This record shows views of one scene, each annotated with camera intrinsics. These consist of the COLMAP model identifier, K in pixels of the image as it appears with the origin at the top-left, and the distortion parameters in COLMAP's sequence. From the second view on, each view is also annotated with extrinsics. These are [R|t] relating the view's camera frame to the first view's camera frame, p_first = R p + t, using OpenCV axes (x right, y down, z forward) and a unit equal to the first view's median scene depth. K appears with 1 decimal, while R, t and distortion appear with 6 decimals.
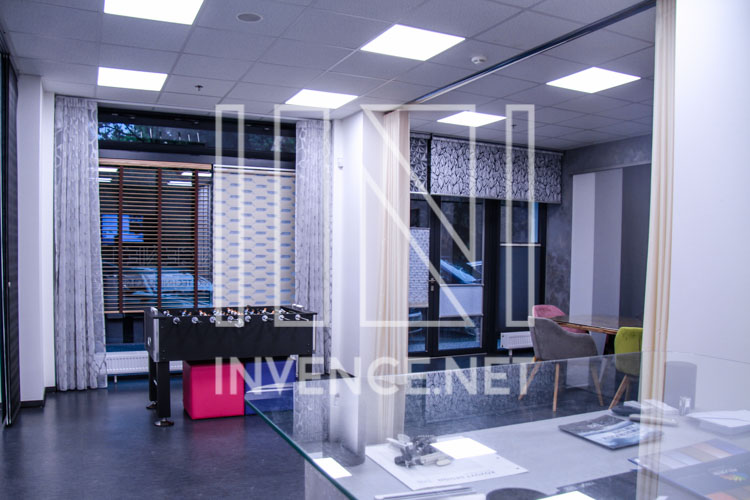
lens RADIAL K [[585.7, 0, 375.0], [0, 585.7, 250.0], [0, 0, 1]] dist [-0.169593, 0.146788]
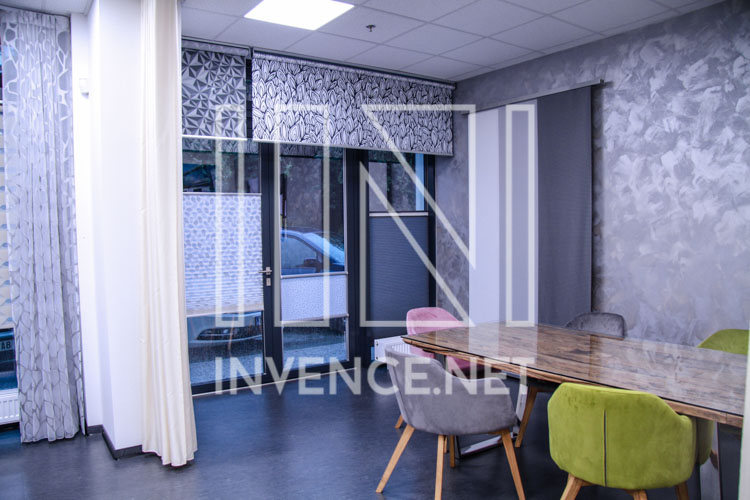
lens RADIAL K [[585.7, 0, 375.0], [0, 585.7, 250.0], [0, 0, 1]] dist [-0.169593, 0.146788]
pose [[0.986758, -0.041188, 0.156886, 0.121136], [0.034889, 0.998479, 0.042699, 0.003484], [-0.158406, -0.036660, 0.986693, 0.329173]]
